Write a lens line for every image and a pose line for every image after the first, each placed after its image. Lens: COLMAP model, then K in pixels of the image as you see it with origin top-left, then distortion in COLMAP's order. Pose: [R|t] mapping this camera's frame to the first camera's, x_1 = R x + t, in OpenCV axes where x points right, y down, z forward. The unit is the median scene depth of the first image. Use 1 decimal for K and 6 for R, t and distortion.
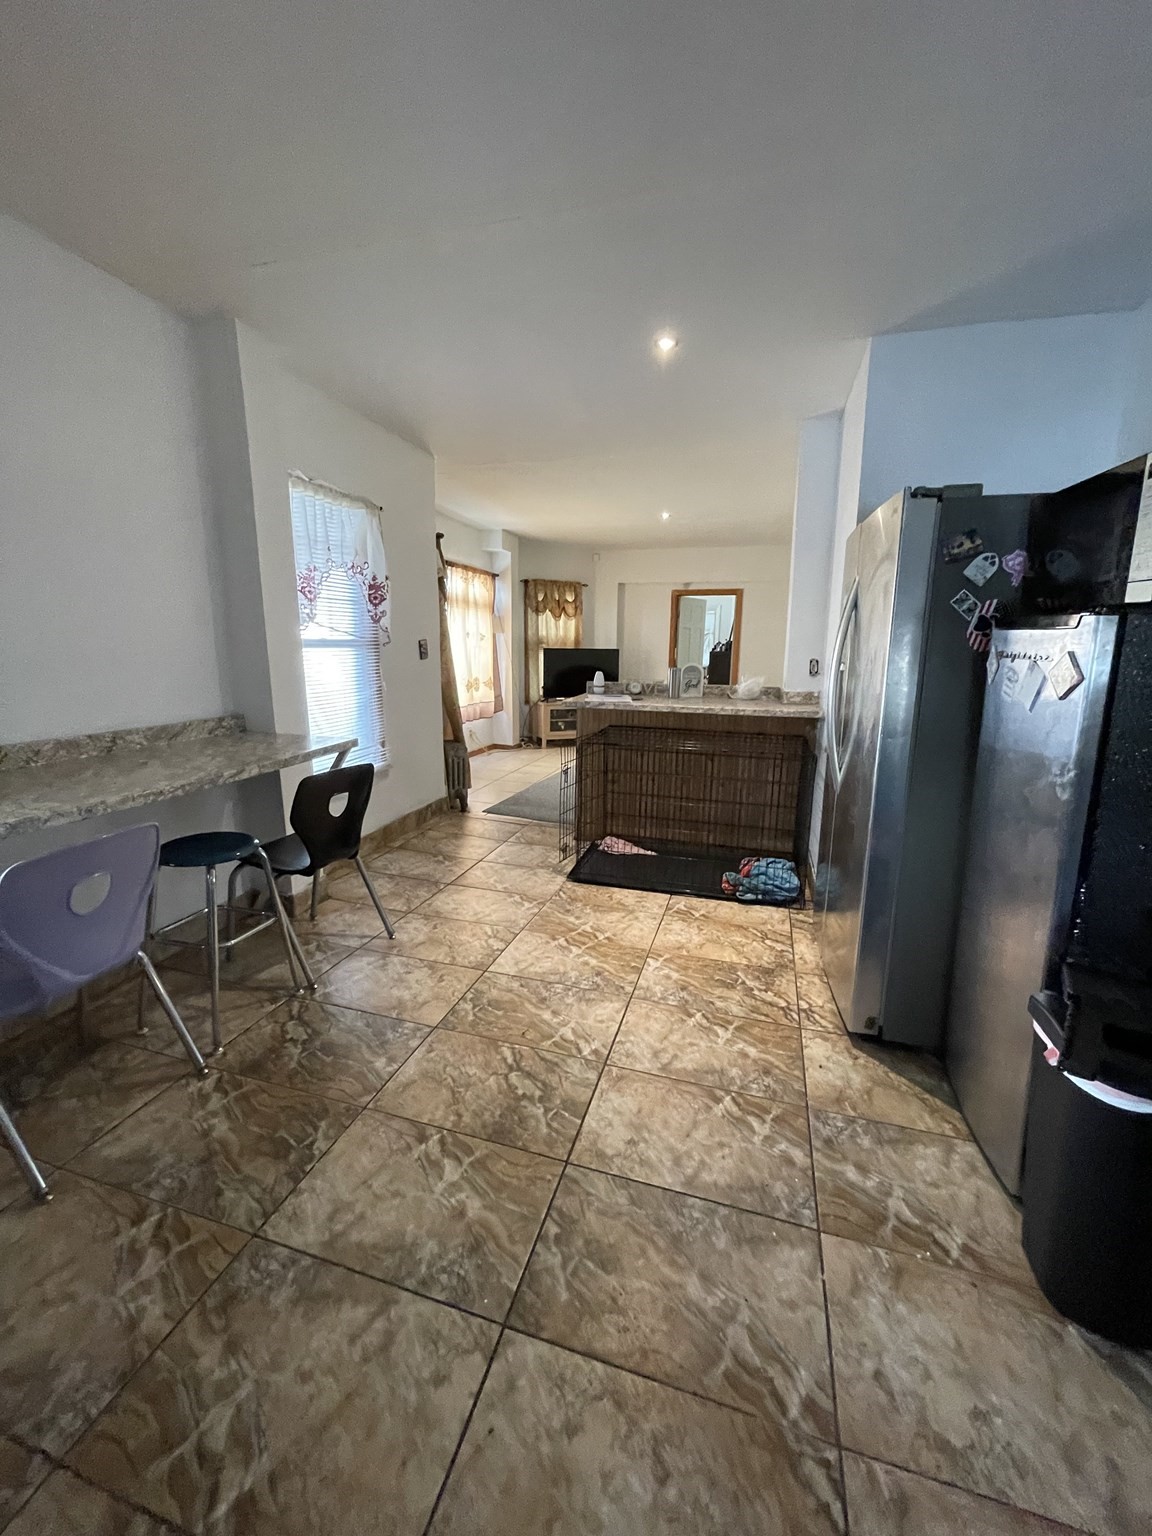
lens RADIAL K [[624.2, 0, 573.8], [0, 624.2, 766.0], [0, 0, 1]] dist [-0.002394, -0.000009]
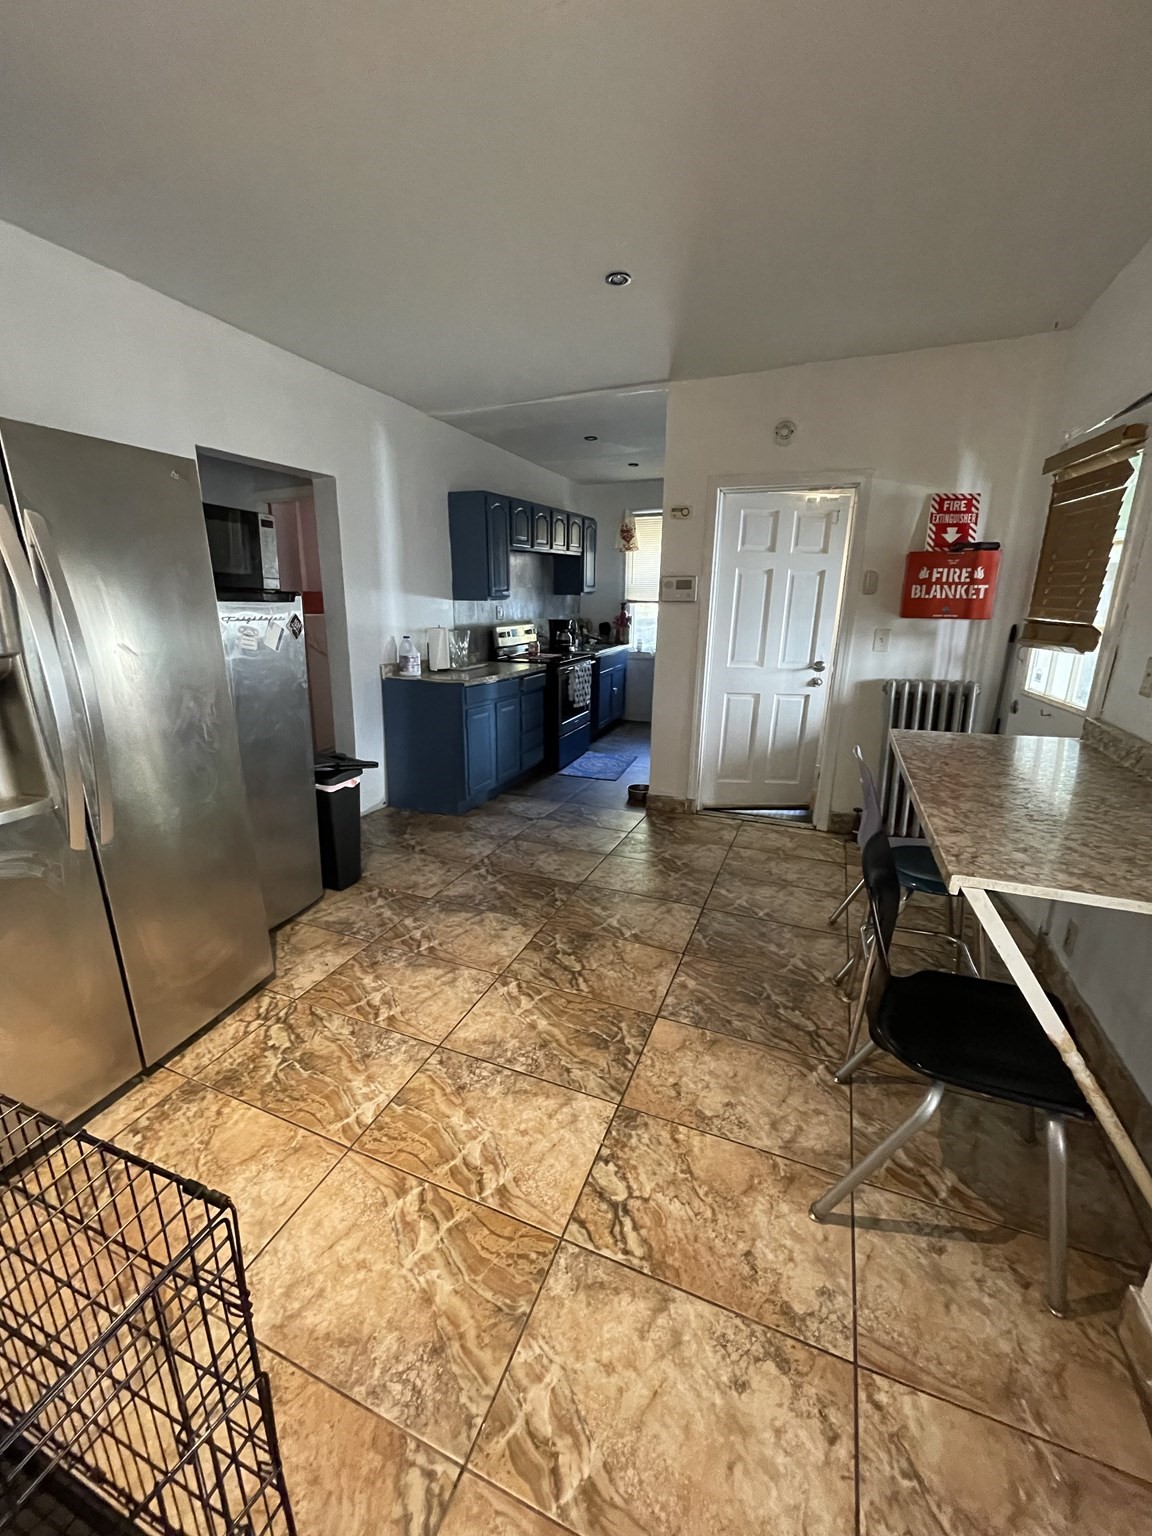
lens RADIAL K [[624.2, 0, 570.9], [0, 624.2, 775.3], [0, 0, 1]] dist [-0.002394, -0.000009]
pose [[-0.994925, -0.040833, 0.091960, -0.169590], [0.005605, 0.890039, 0.455850, -0.385961], [-0.100461, 0.454052, -0.885293, 1.794973]]
